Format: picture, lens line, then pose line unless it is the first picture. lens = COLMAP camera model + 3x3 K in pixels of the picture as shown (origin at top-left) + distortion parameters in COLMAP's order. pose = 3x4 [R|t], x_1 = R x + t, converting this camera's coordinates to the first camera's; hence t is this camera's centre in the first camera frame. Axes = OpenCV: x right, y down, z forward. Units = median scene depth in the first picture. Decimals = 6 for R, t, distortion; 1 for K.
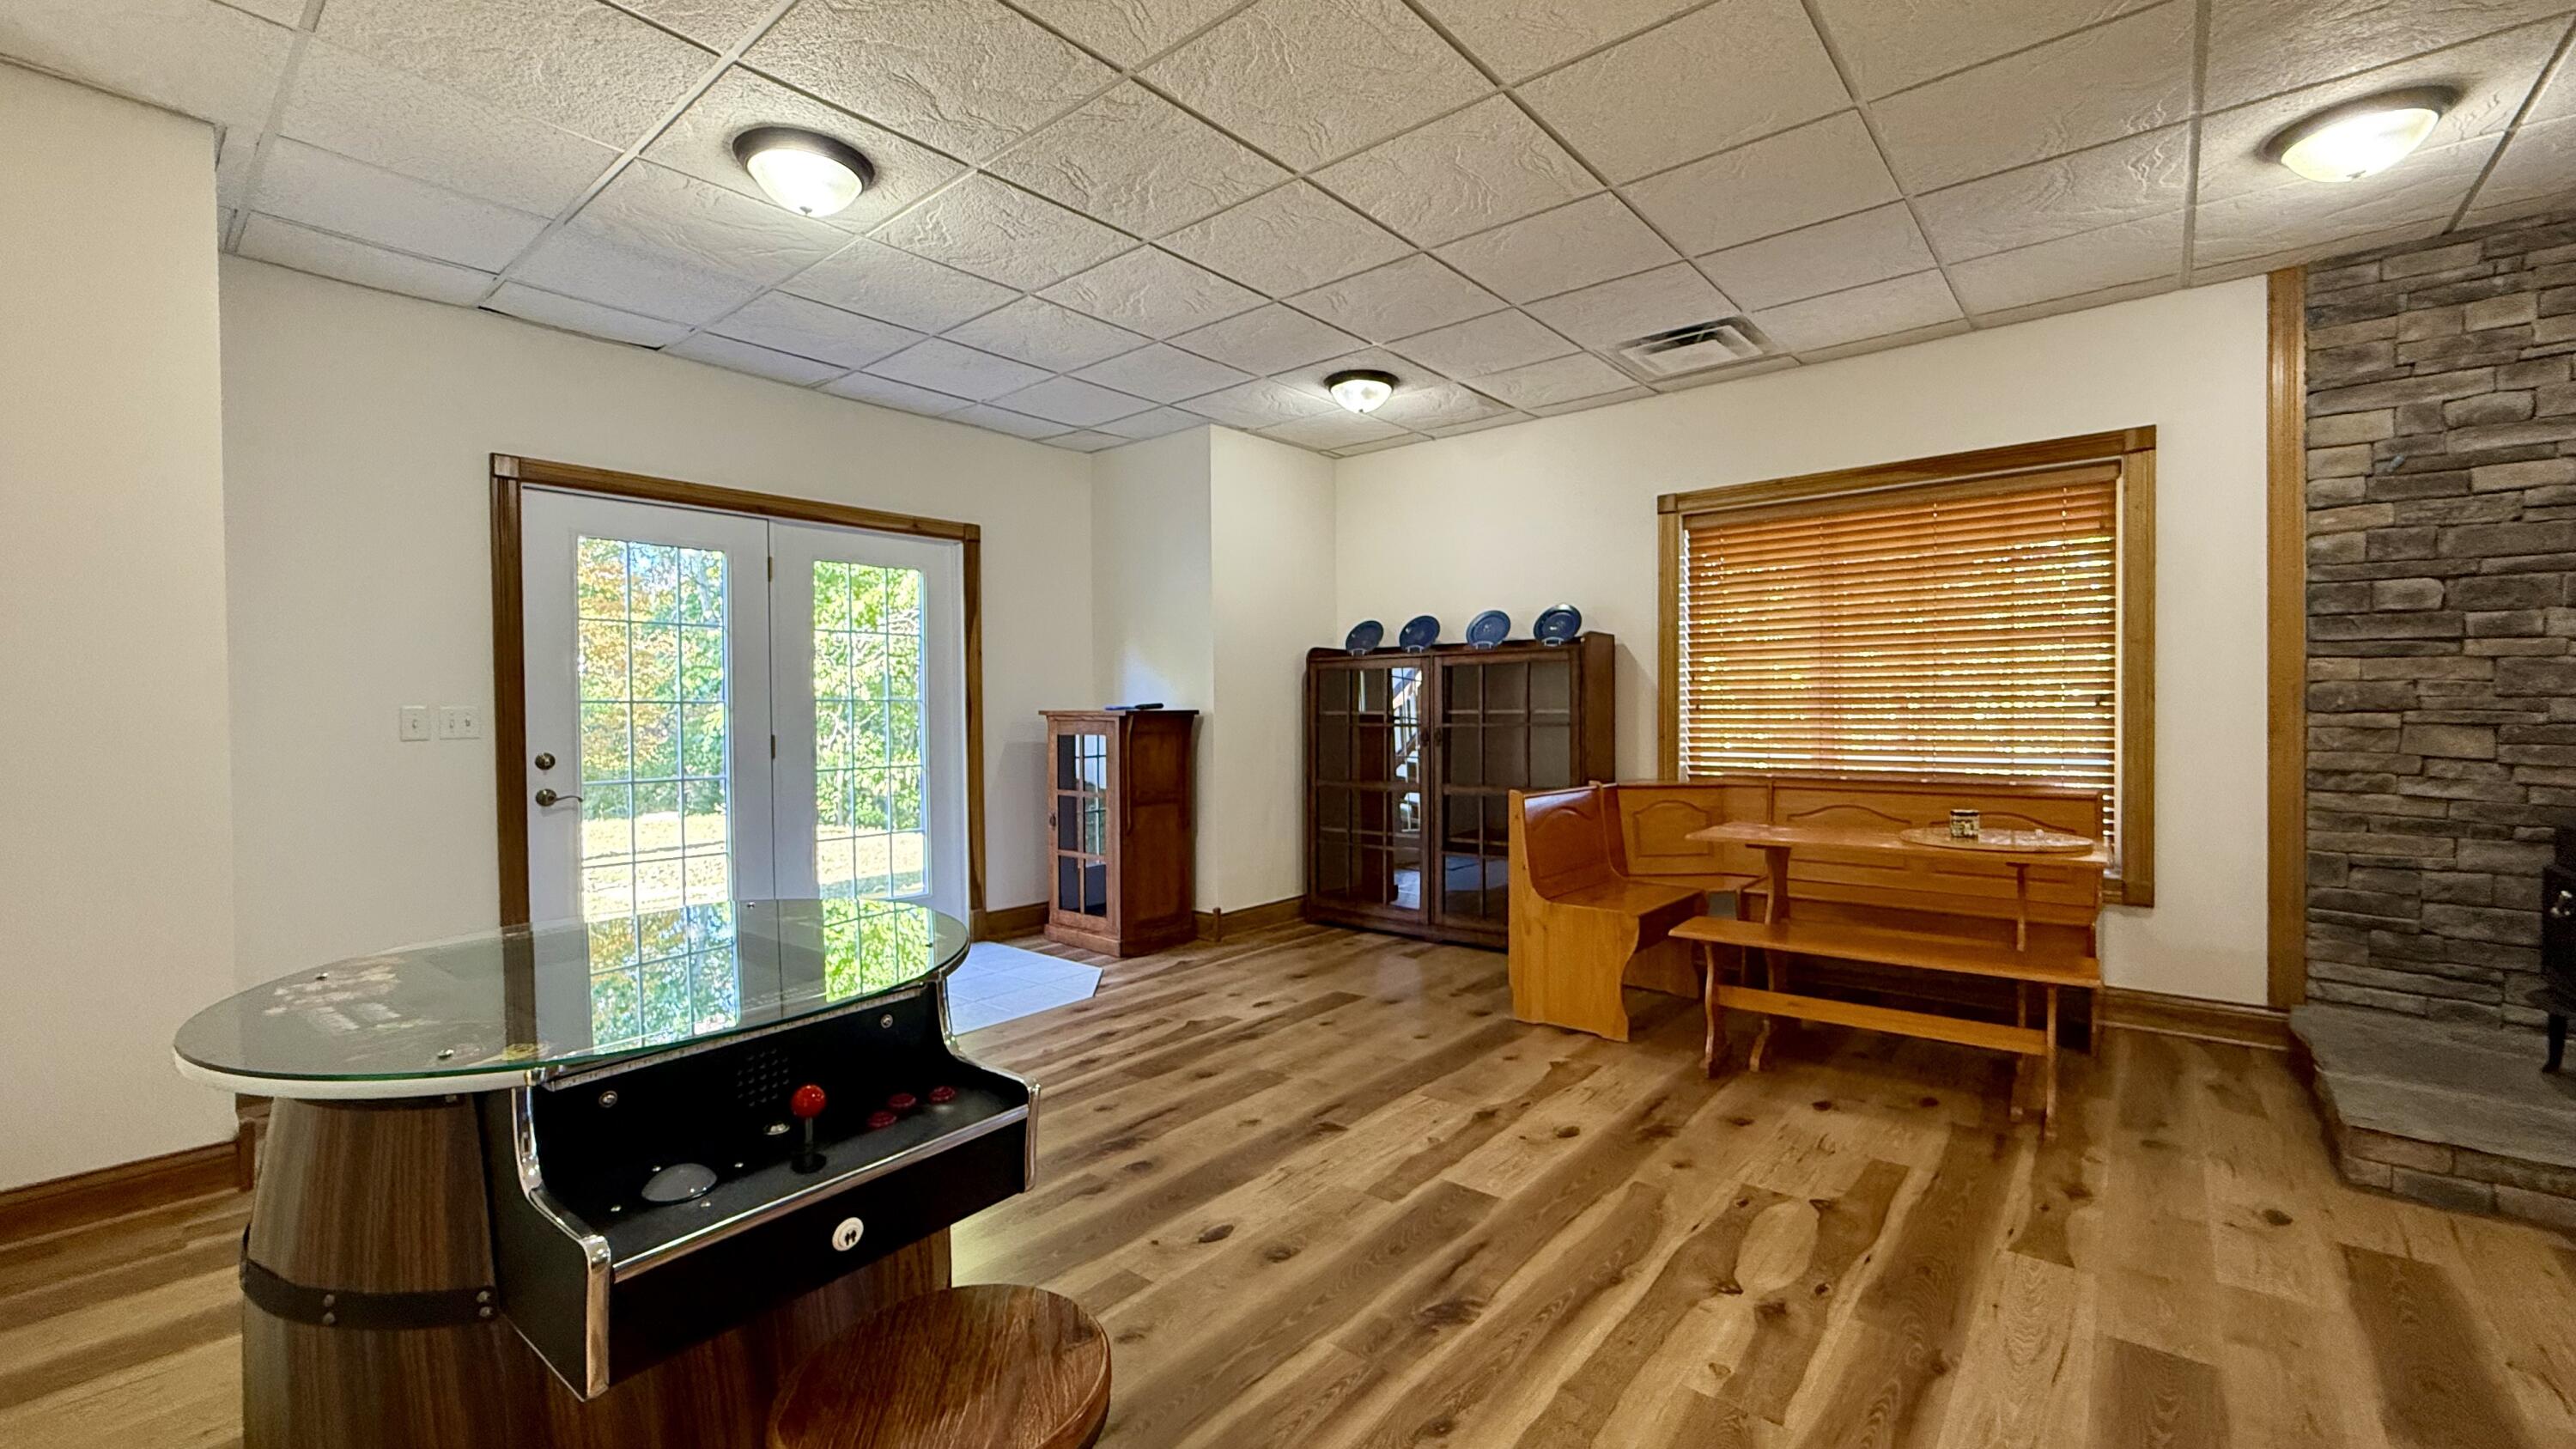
lens RADIAL K [[1022.0, 0, 1271.3], [0, 1022.0, 713.8], [0, 0, 1]] dist [-0.003790, 0.000076]
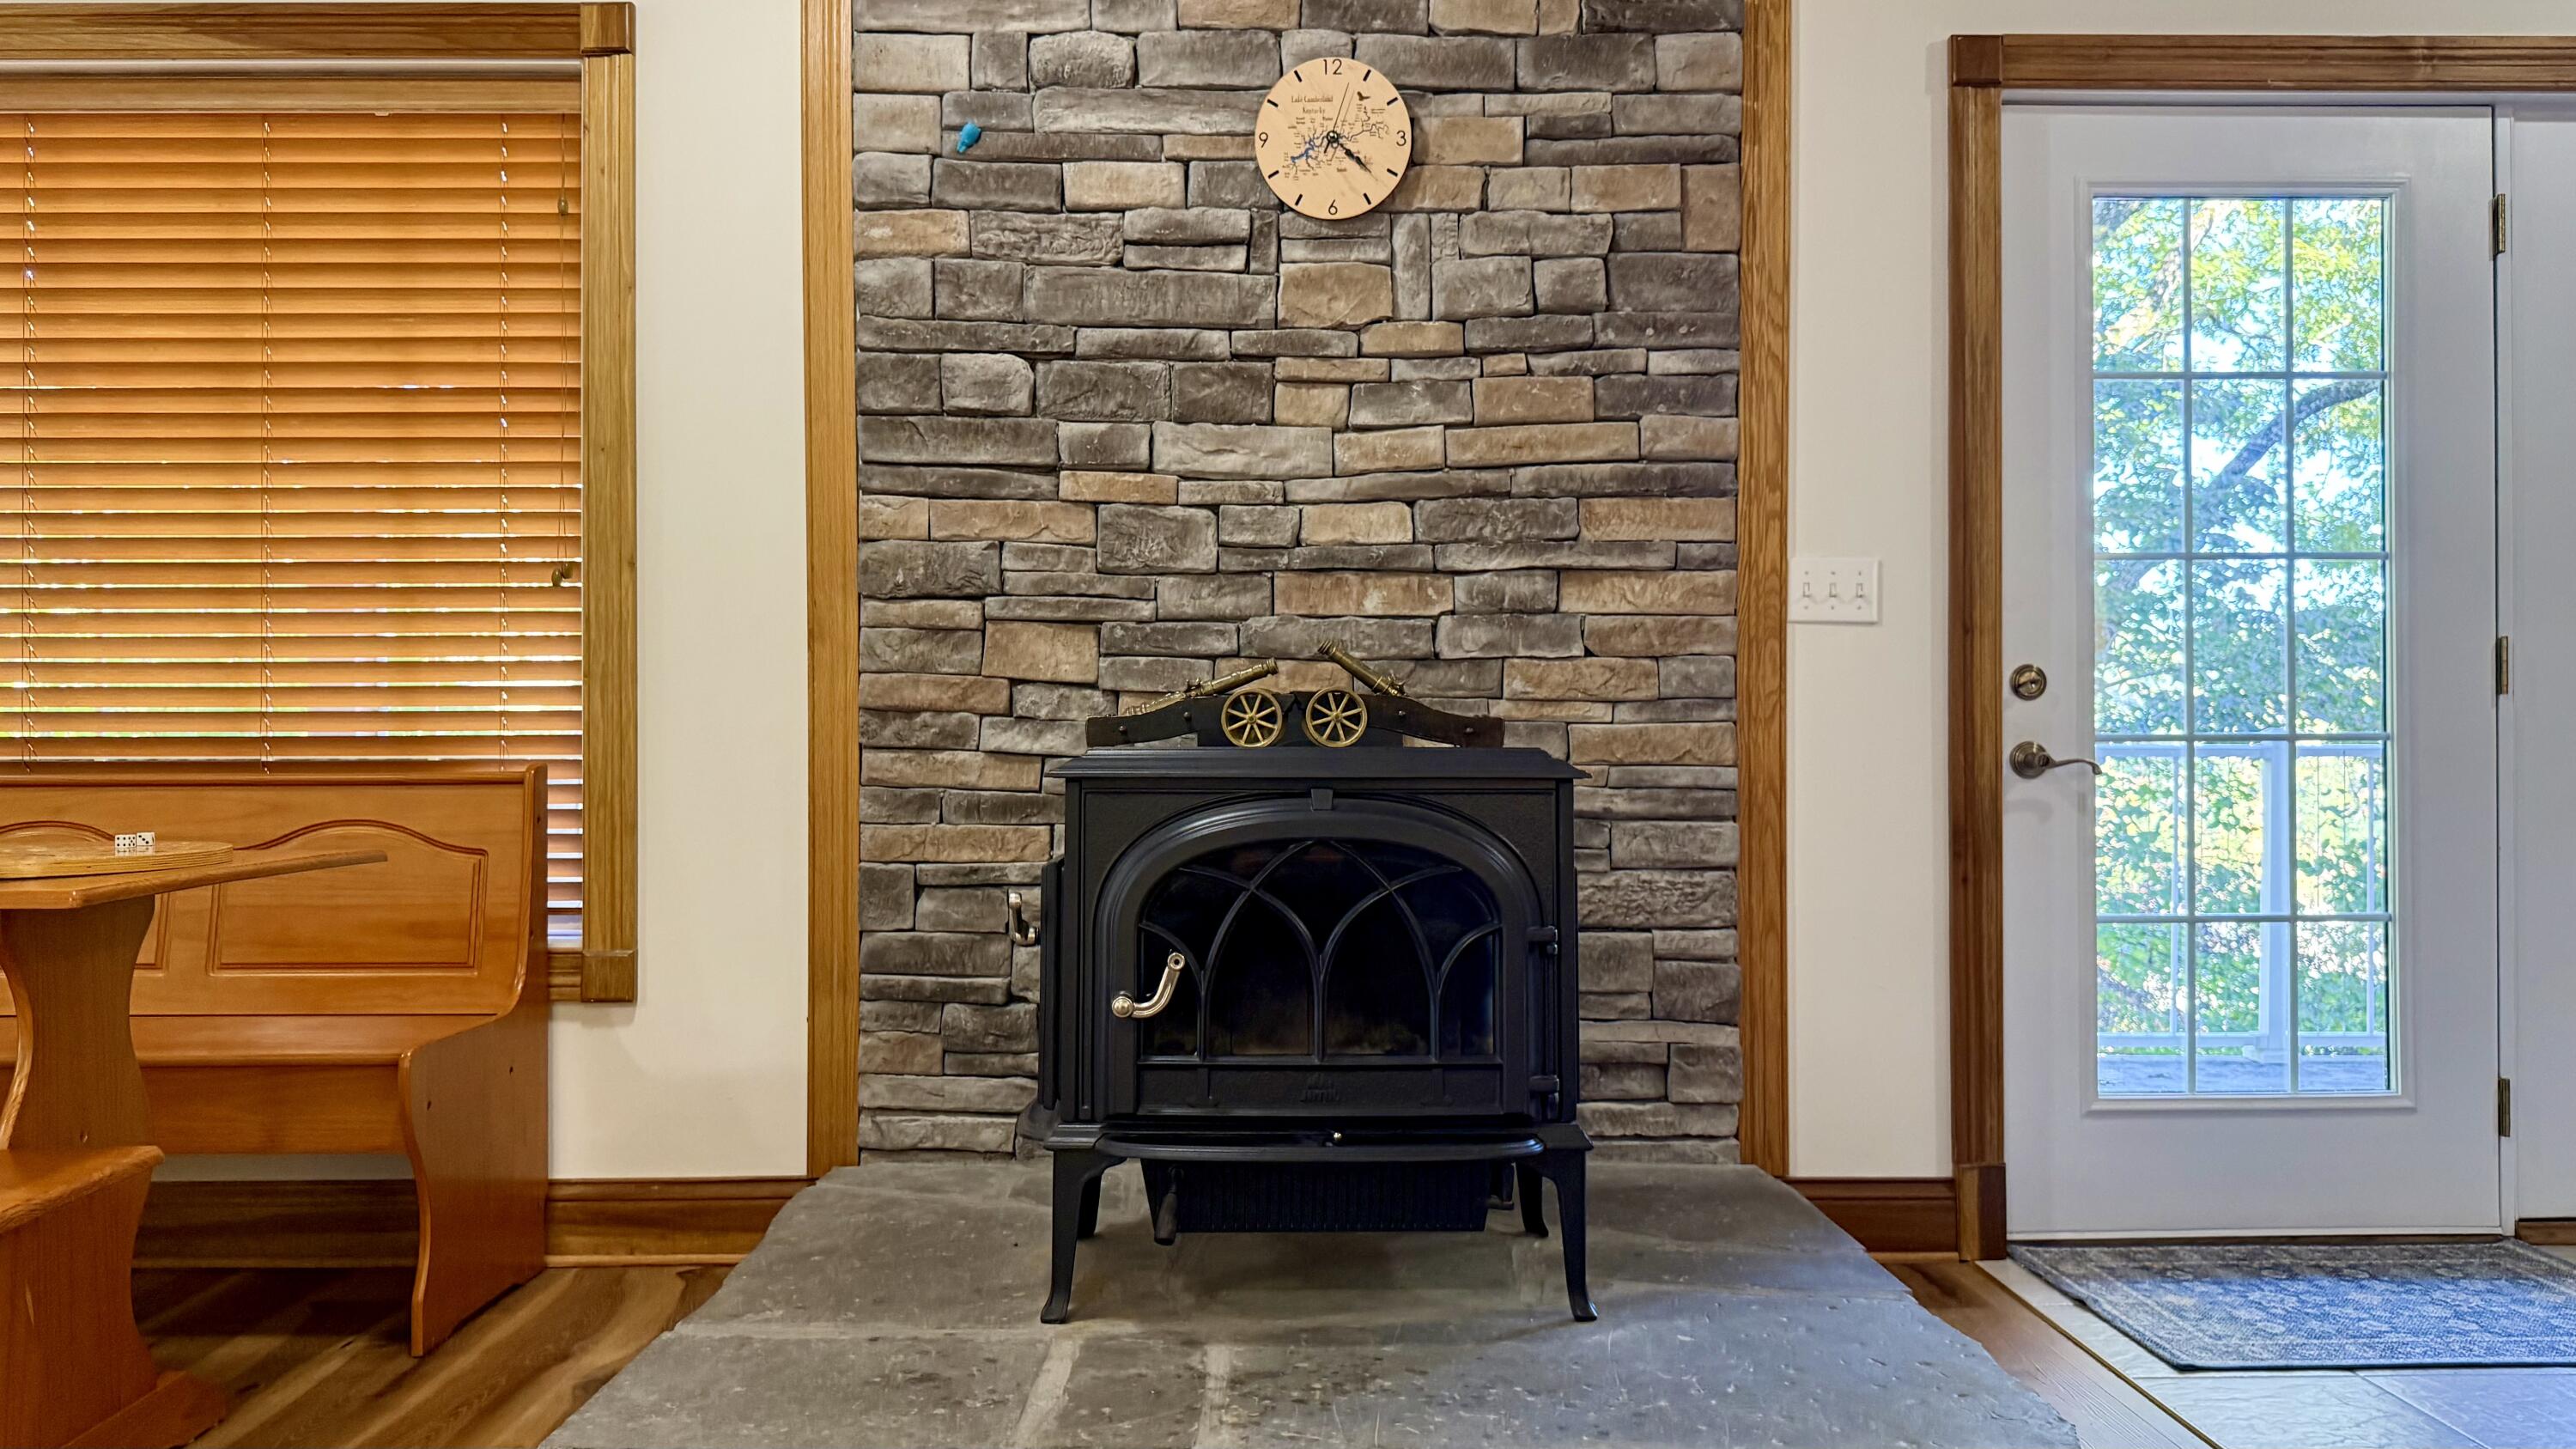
lens RADIAL K [[1887.6, 0, 1280.6], [0, 1887.6, 727.0], [0, 0, 1]] dist [0.043175, -0.023895]
pose [[0.740097, 0.006259, 0.672471, 0.549384], [-0.001003, 0.999966, -0.008204, 0.075168], [-0.672499, 0.005398, 0.740078, 0.142965]]
